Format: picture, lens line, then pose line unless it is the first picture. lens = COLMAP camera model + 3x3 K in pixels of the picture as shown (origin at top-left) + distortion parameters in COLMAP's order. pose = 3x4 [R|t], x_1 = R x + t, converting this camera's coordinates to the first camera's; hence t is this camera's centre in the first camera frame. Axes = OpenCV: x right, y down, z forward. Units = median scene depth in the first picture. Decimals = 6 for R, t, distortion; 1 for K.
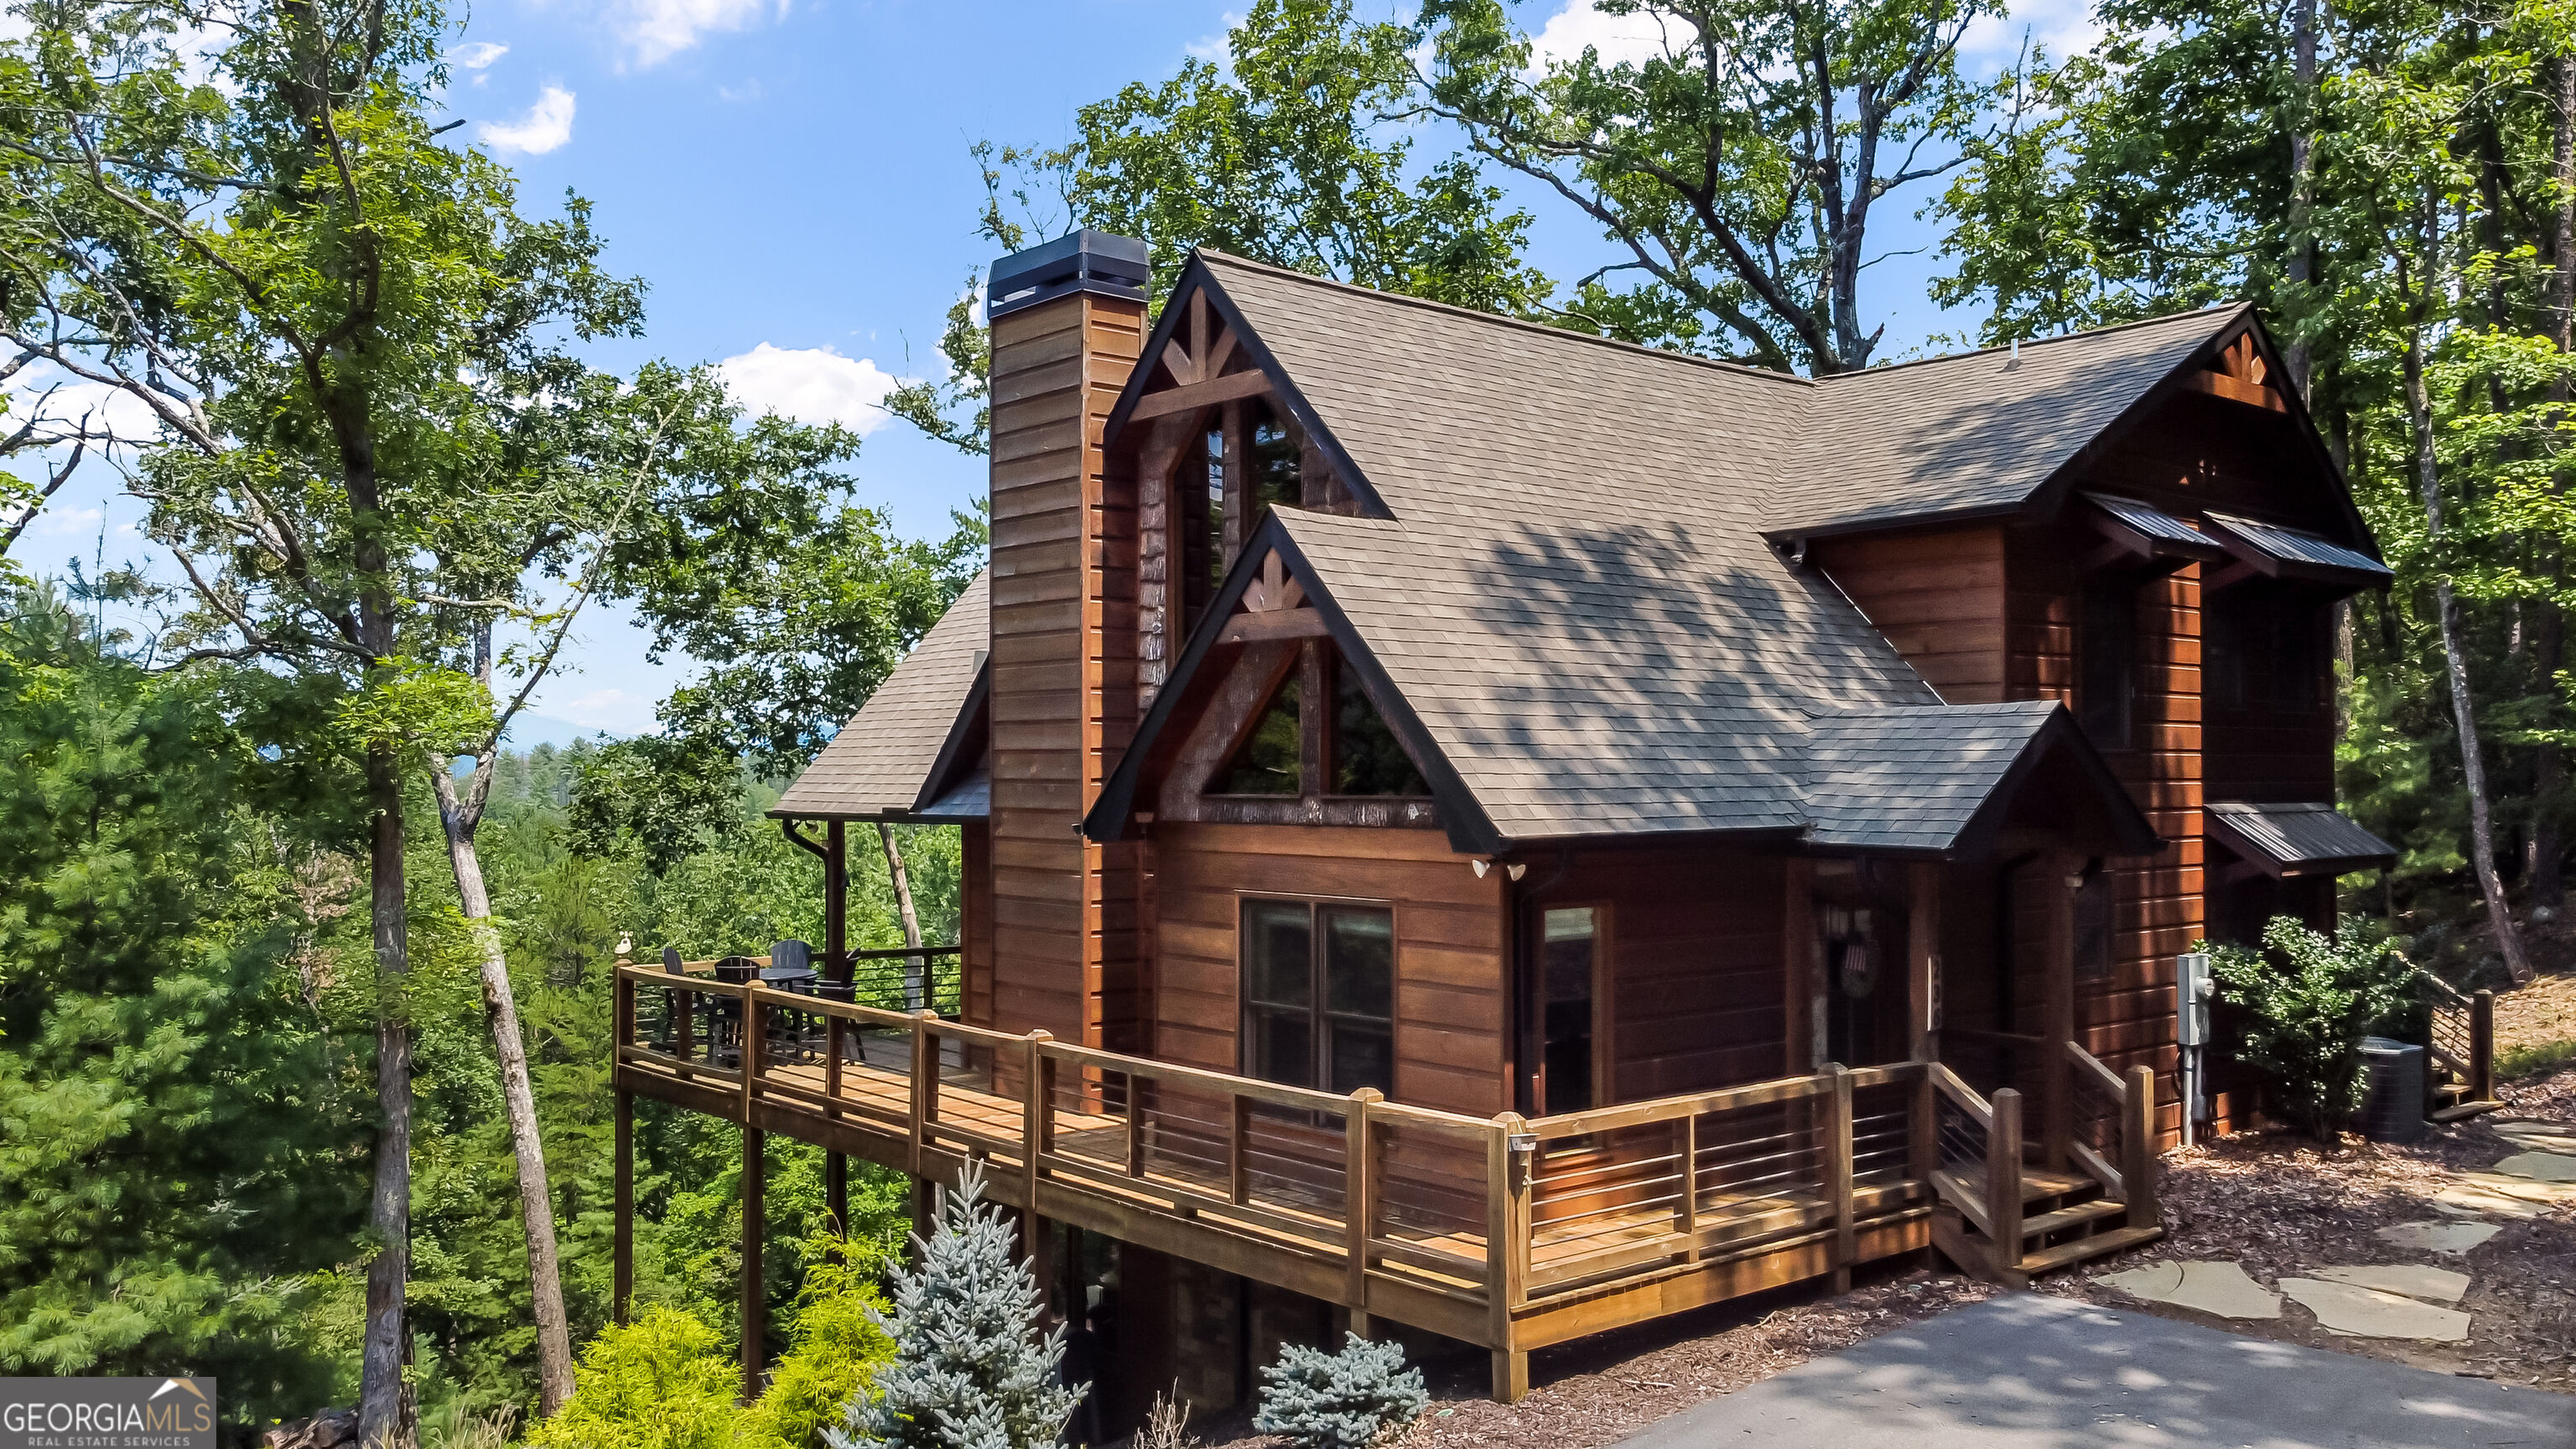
lens RADIAL K [[2001.1, 0, 1288.0], [0, 2001.1, 724.5], [0, 0, 1]] dist [0.003181, -0.005708]
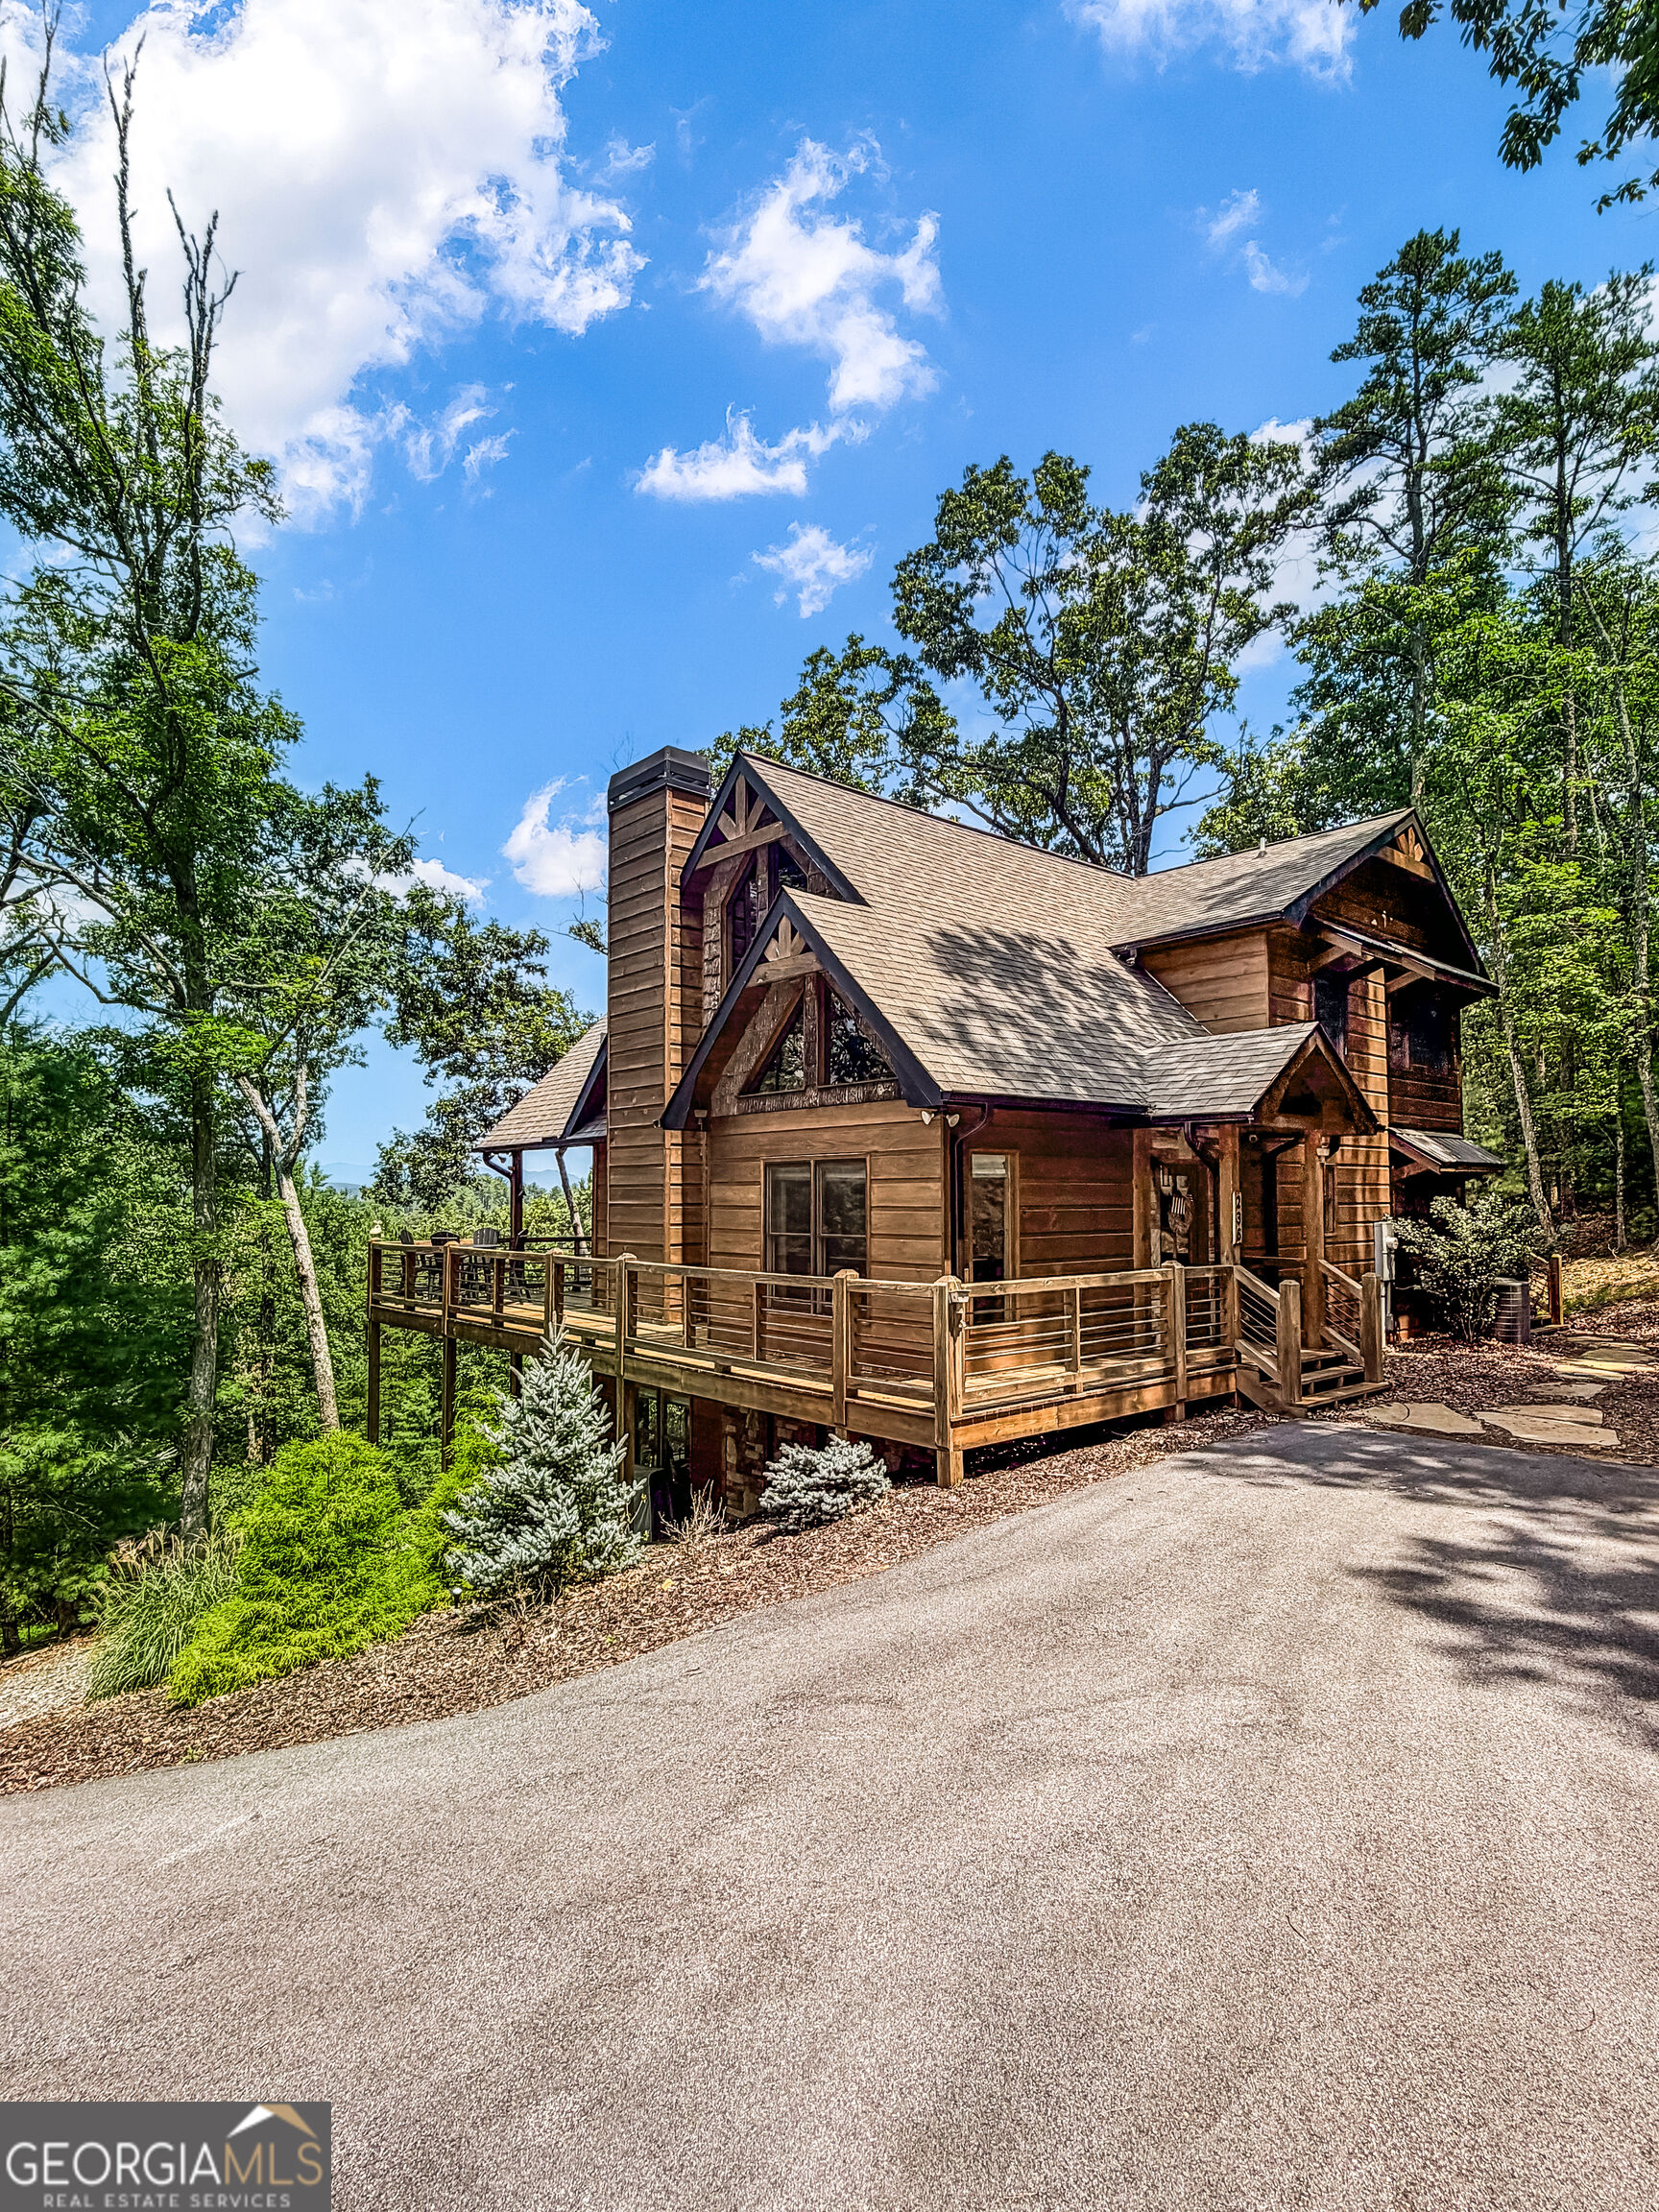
lens RADIAL K [[1115.1, 0, 842.8], [0, 1115.1, 1141.3], [0, 0, 1]] dist [-0.000603, 0.000393]
pose [[0.999775, -0.000756, 0.021218, 0.014916], [0.001272, 0.999703, -0.024328, 0.082949], [-0.021194, 0.024350, 0.999479, 0.162224]]
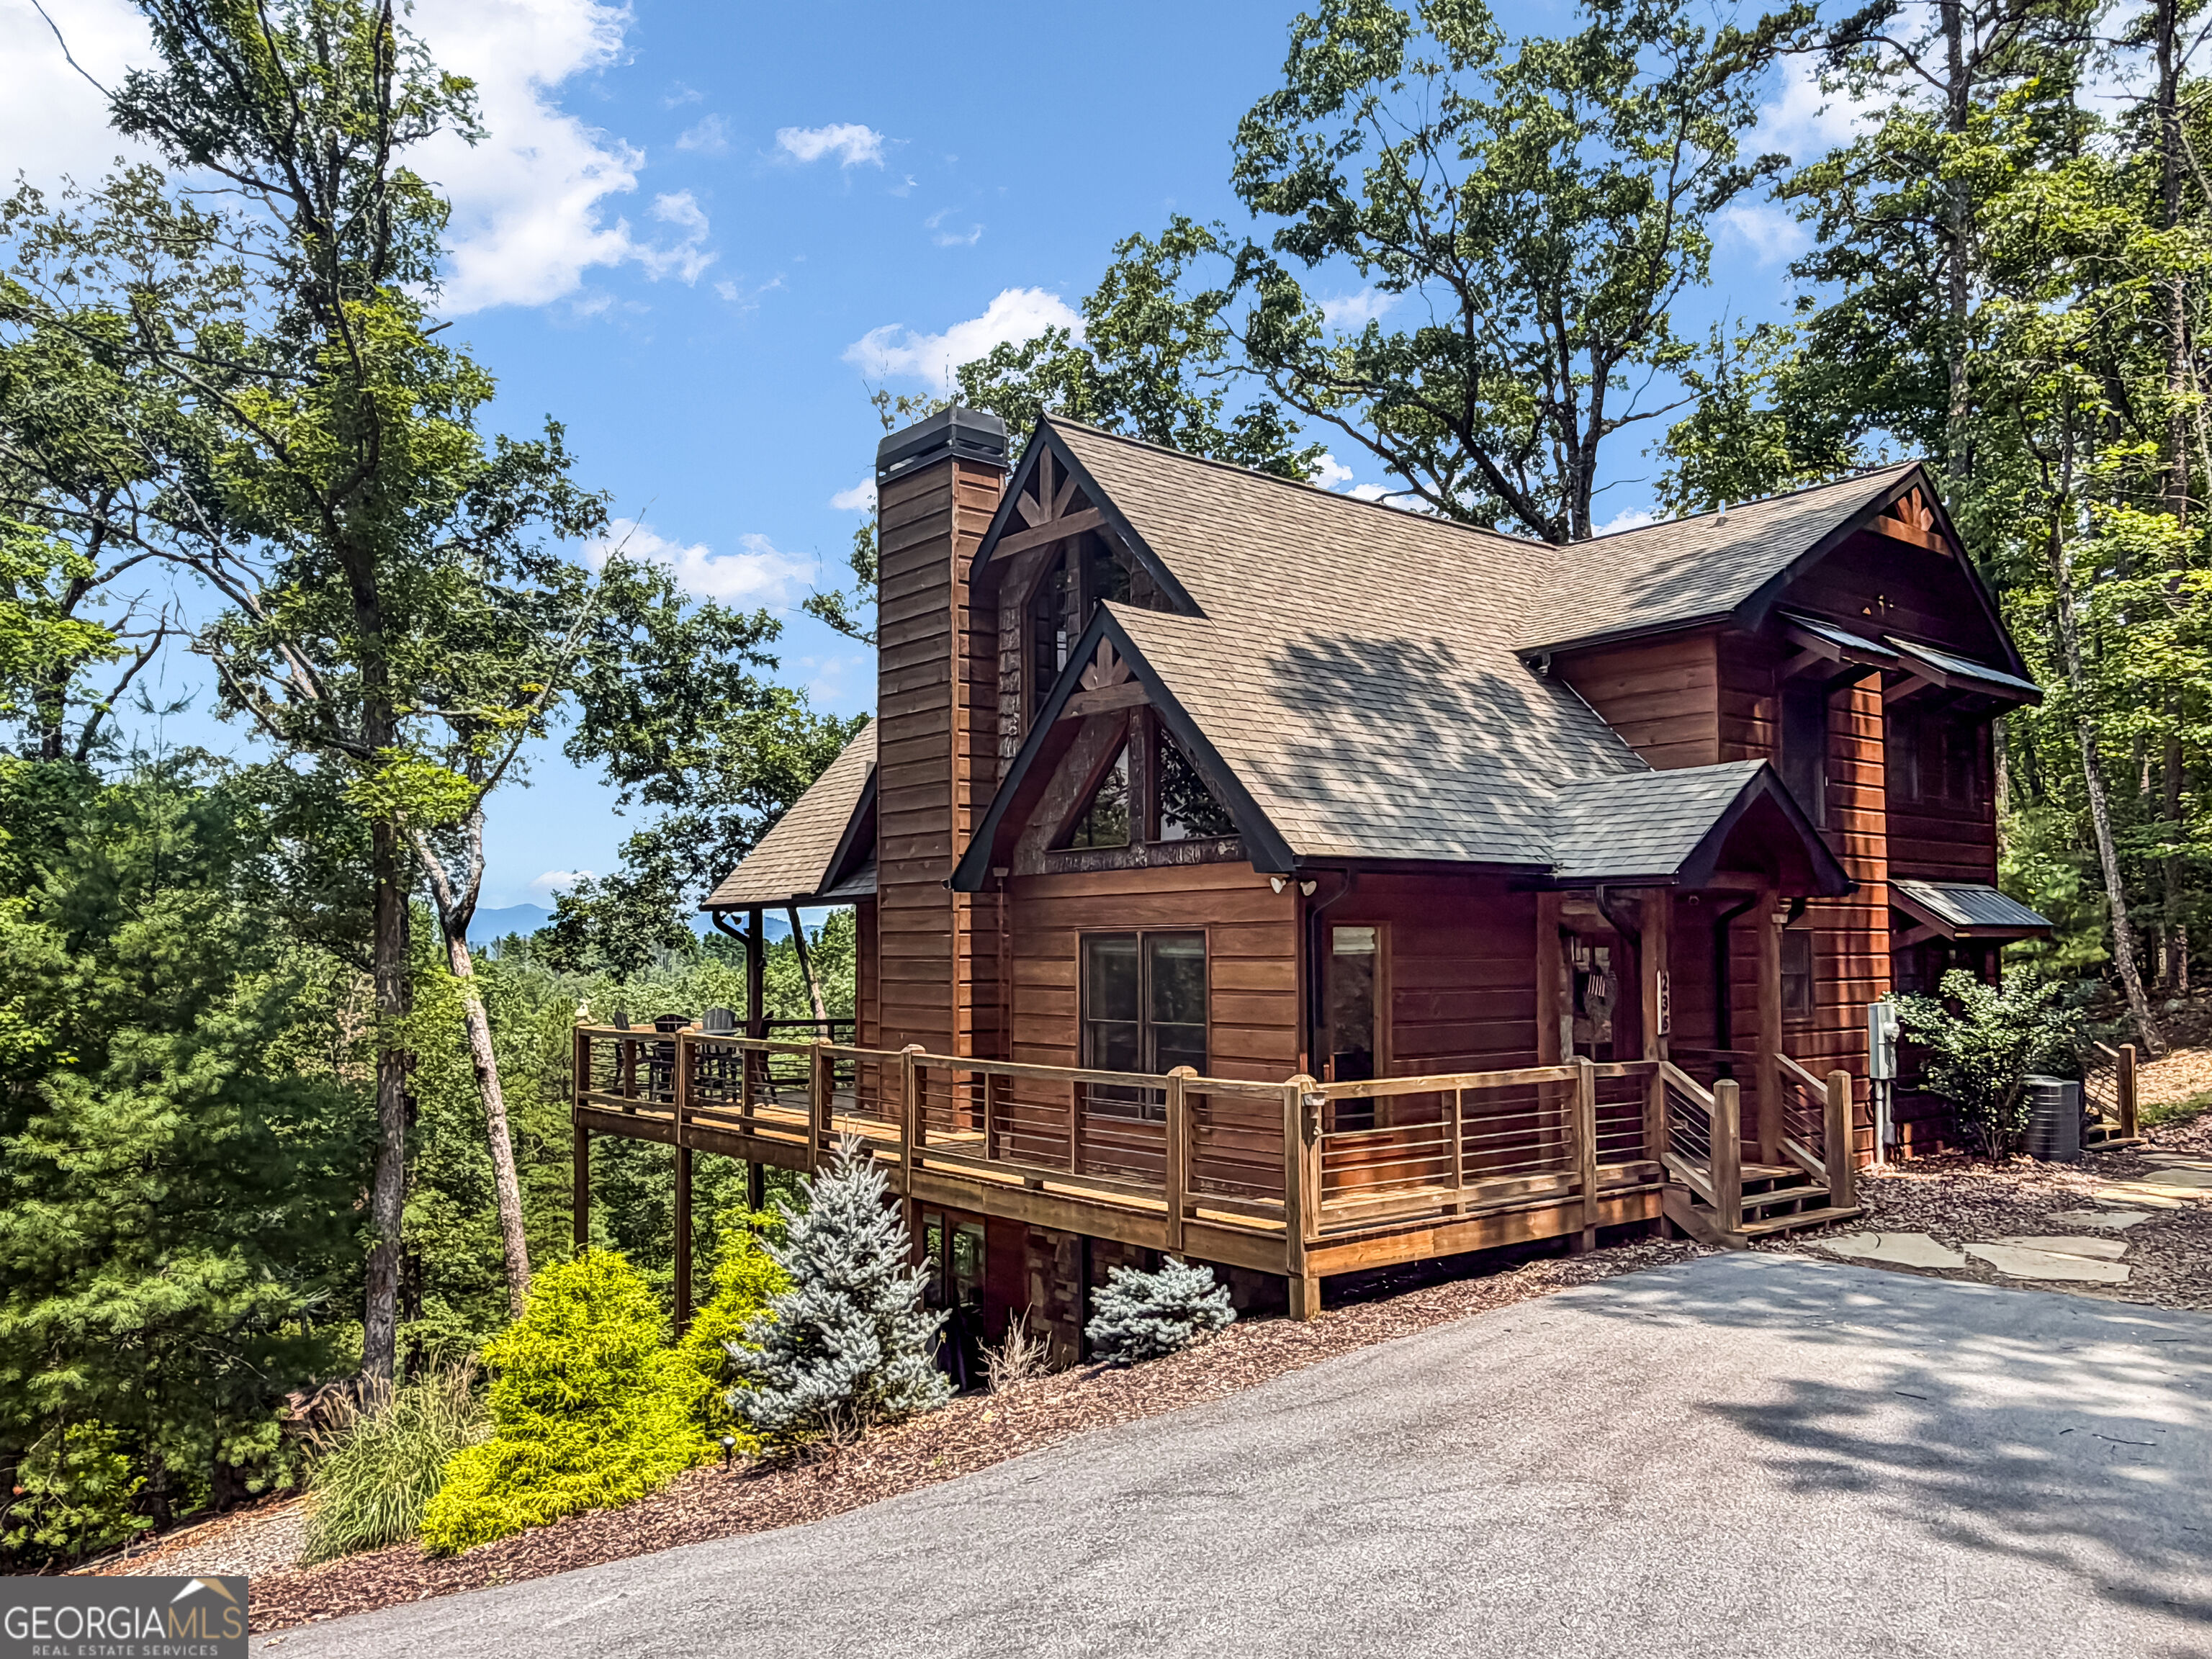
lens RADIAL K [[1607.6, 0, 1091.6], [0, 1607.6, 862.3], [0, 0, 1]] dist [-0.002299, 0.002052]
pose [[0.999613, -0.004633, -0.027434, 0.008802], [0.003793, 0.999525, -0.030592, 0.067048], [0.027563, 0.030476, 0.999155, 0.030237]]
